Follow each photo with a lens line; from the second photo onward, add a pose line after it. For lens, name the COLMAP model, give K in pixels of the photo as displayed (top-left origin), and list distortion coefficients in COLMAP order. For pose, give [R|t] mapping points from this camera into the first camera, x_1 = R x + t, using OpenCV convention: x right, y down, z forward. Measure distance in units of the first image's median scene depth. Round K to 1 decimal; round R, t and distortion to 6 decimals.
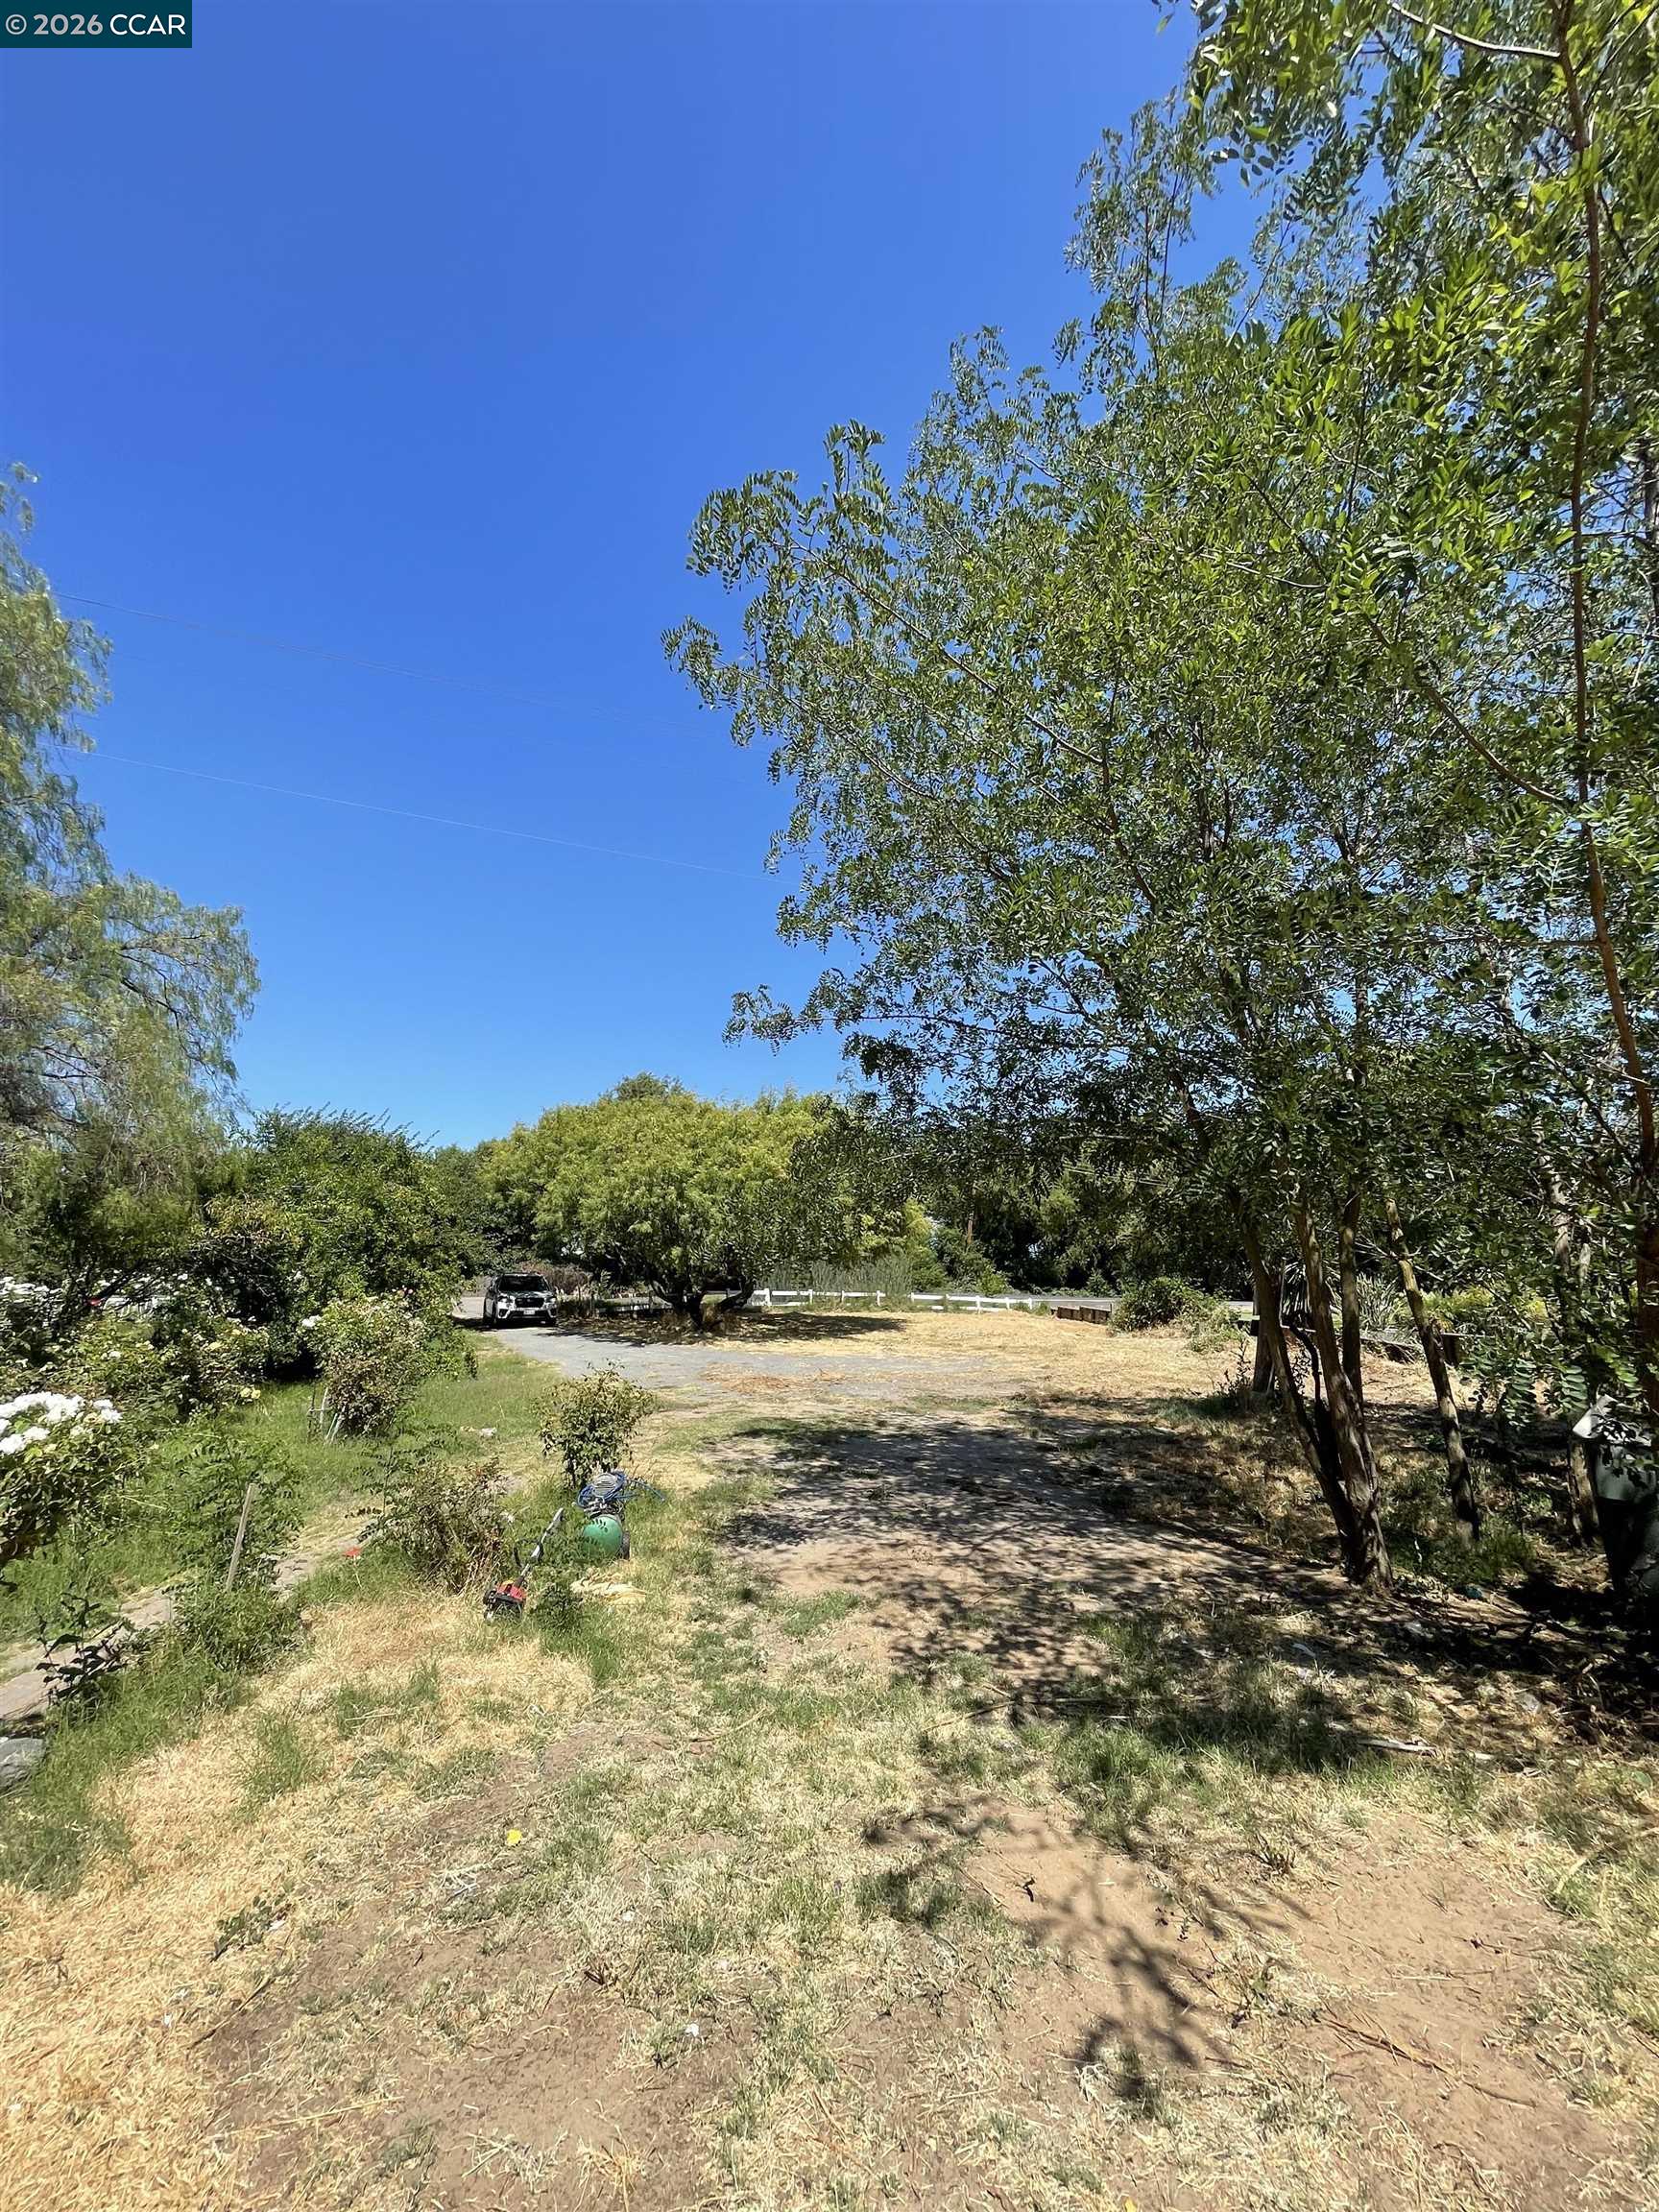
lens RADIAL K [[918.3, 0, 836.5], [0, 918.3, 1104.6], [0, 0, 1]] dist [0.002679, 0.000013]
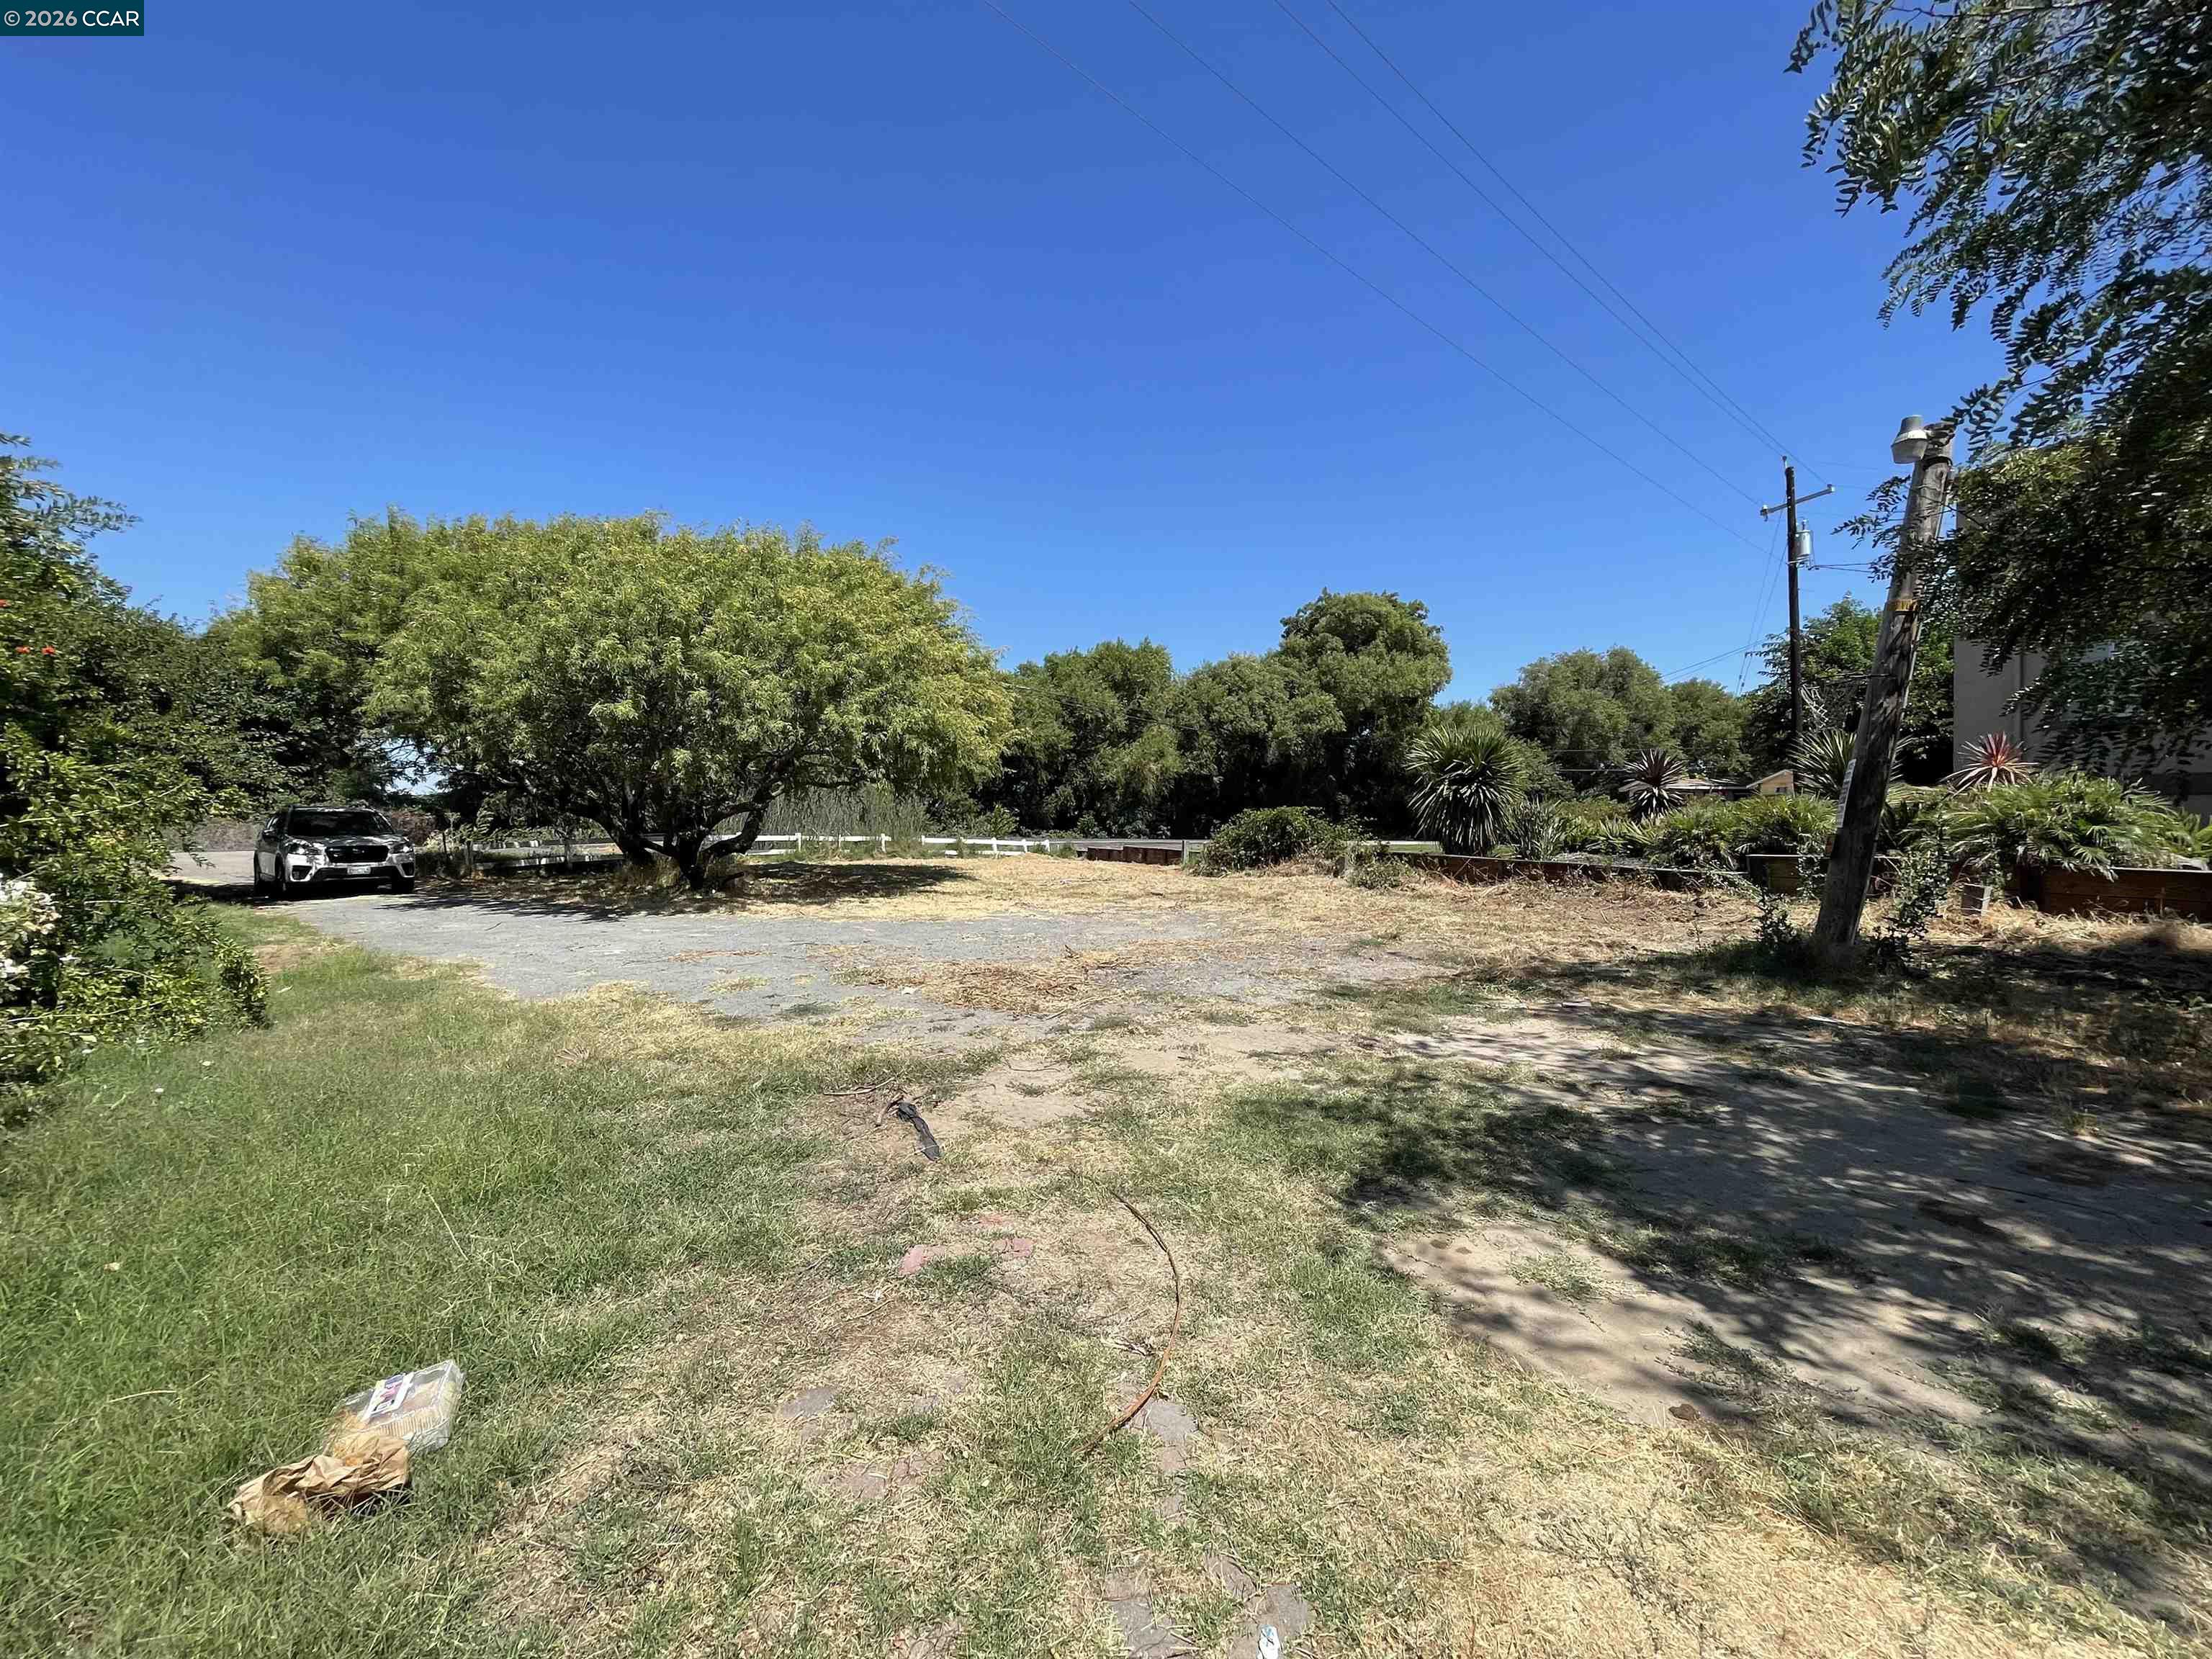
lens RADIAL K [[911.6, 0, 1118.0], [0, 911.6, 823.8], [0, 0, 1]] dist [0.003229, 0.000527]
pose [[0.919541, -0.012007, 0.392812, -0.372158], [-0.059093, 0.983945, 0.168407, 0.222557], [-0.388527, -0.178070, 0.904067, 0.923359]]
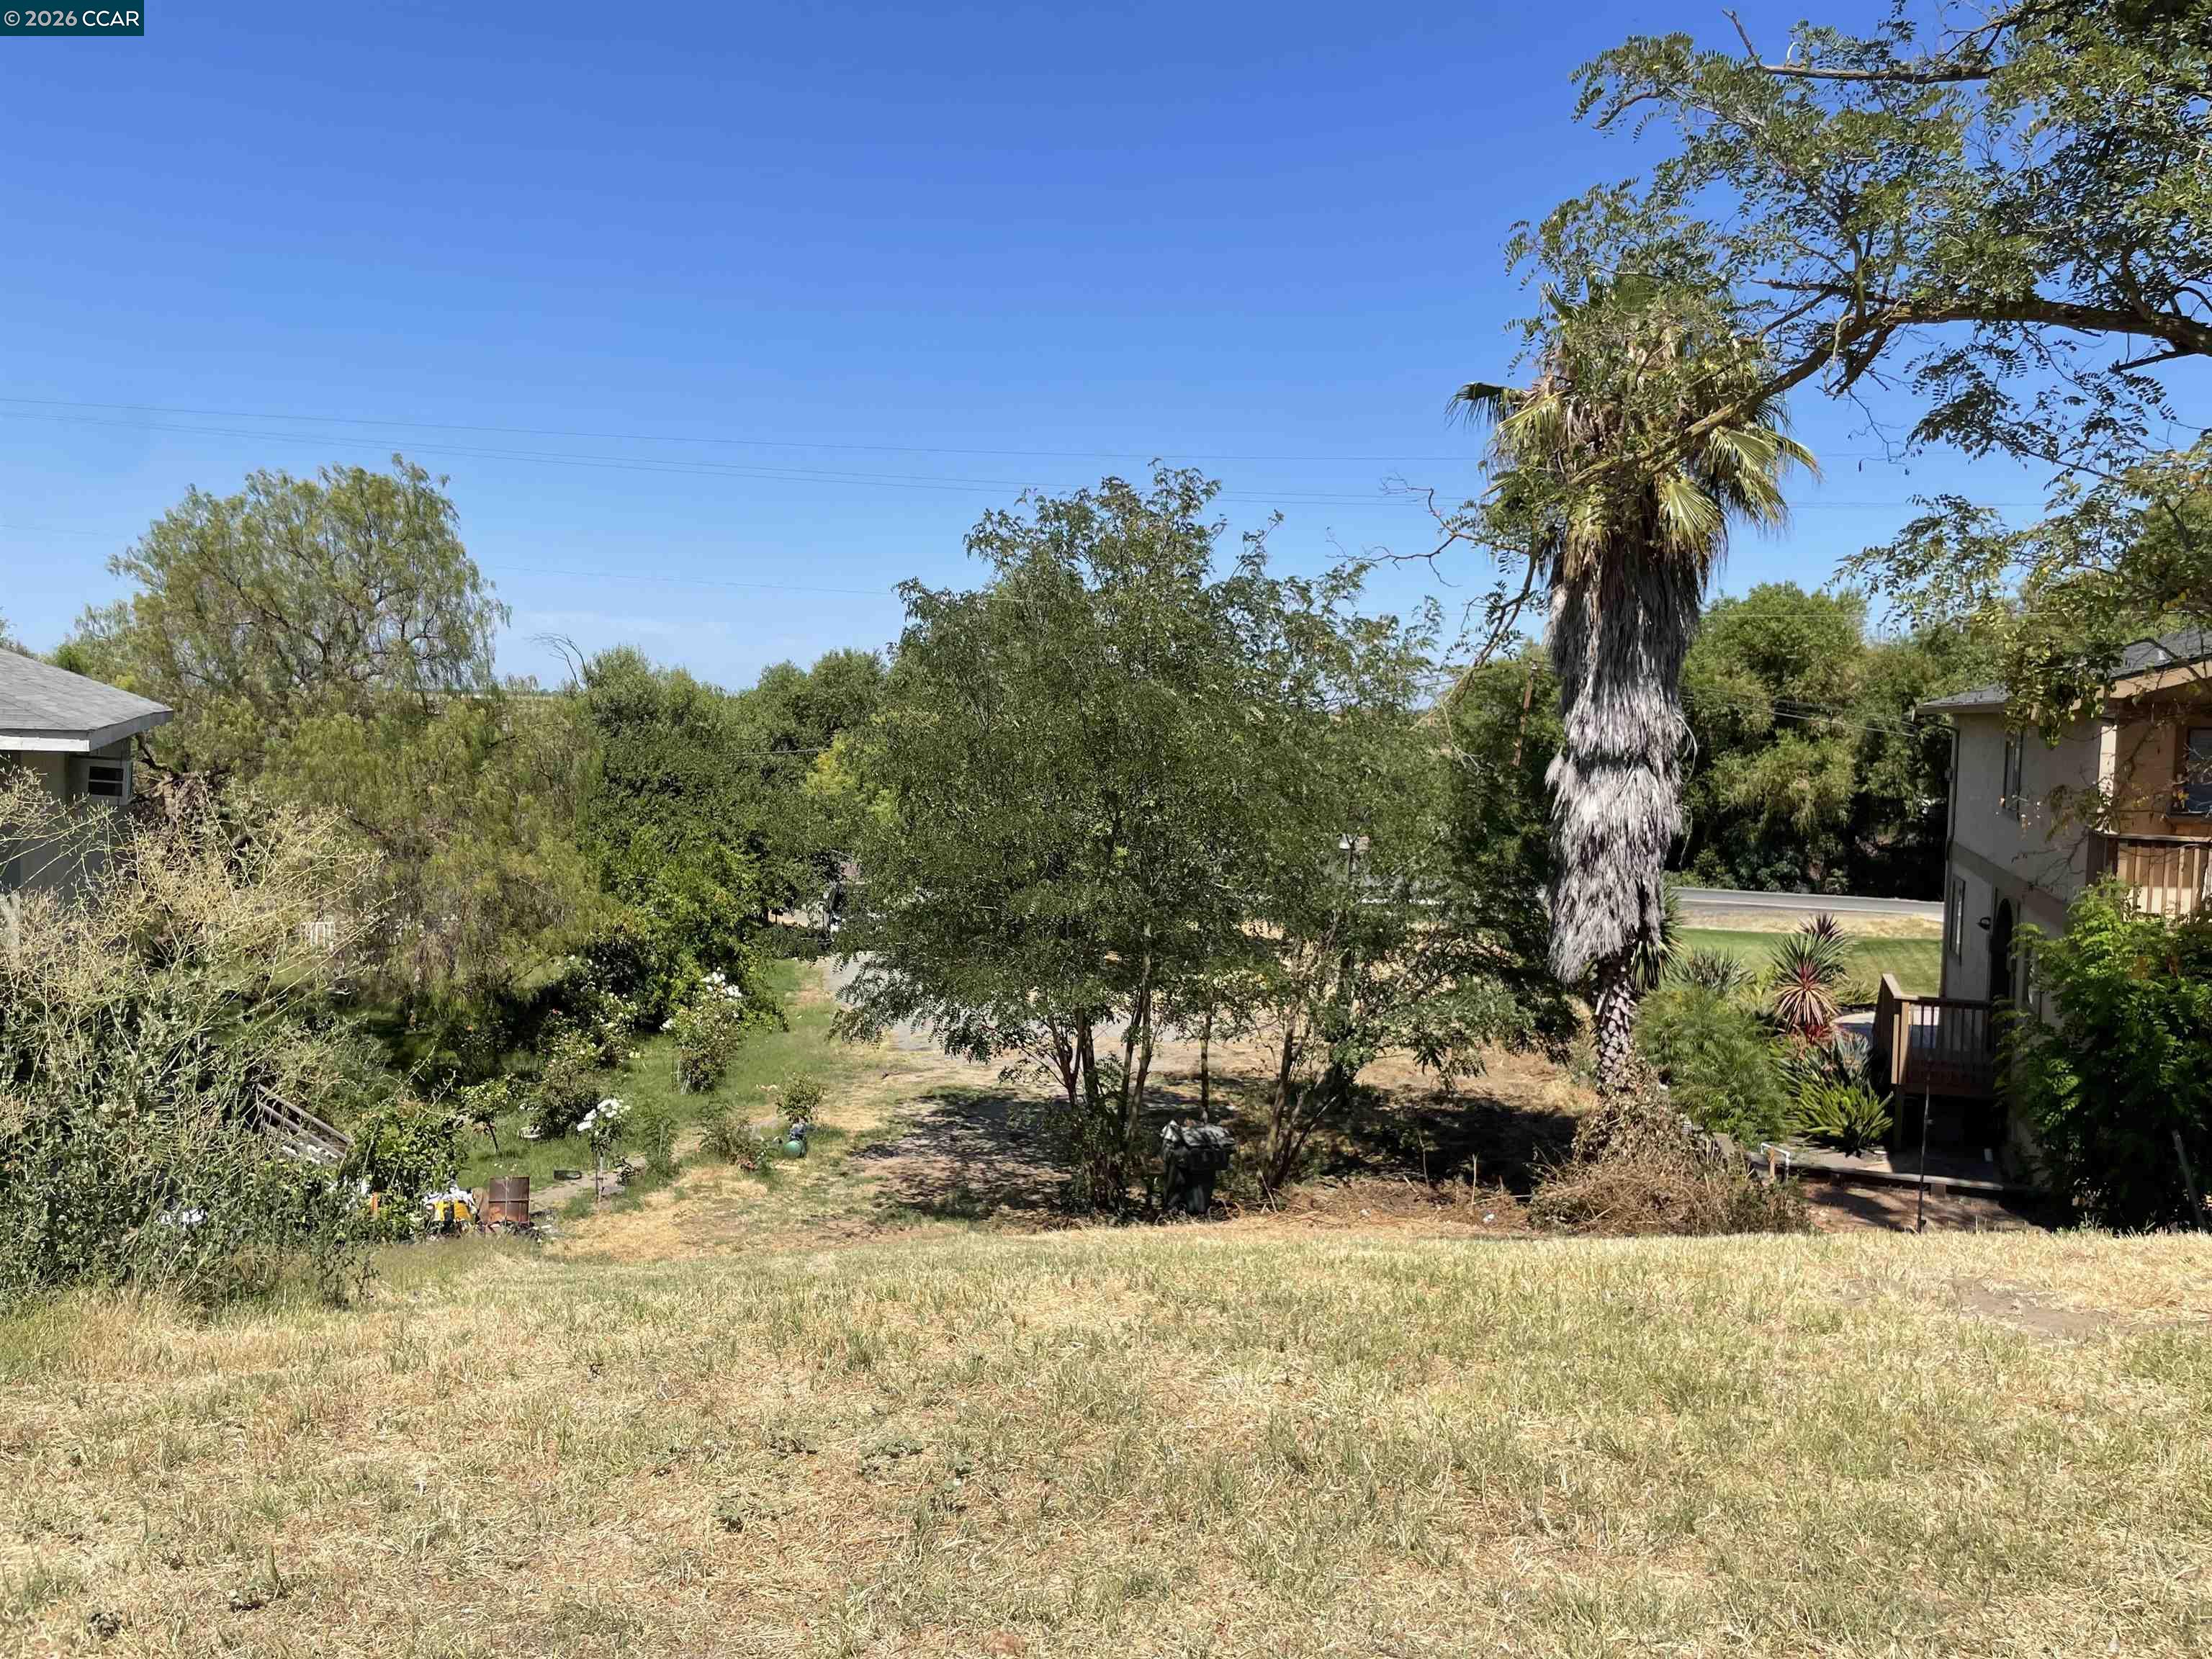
lens RADIAL K [[1717.5, 0, 1123.1], [0, 1717.5, 832.0], [0, 0, 1]] dist [0.082873, -0.106011]
pose [[0.973155, 0.025543, -0.228731, 1.061691], [0.029610, 0.971669, 0.234486, -0.909348], [0.228240, -0.234963, 0.944827, -1.909110]]
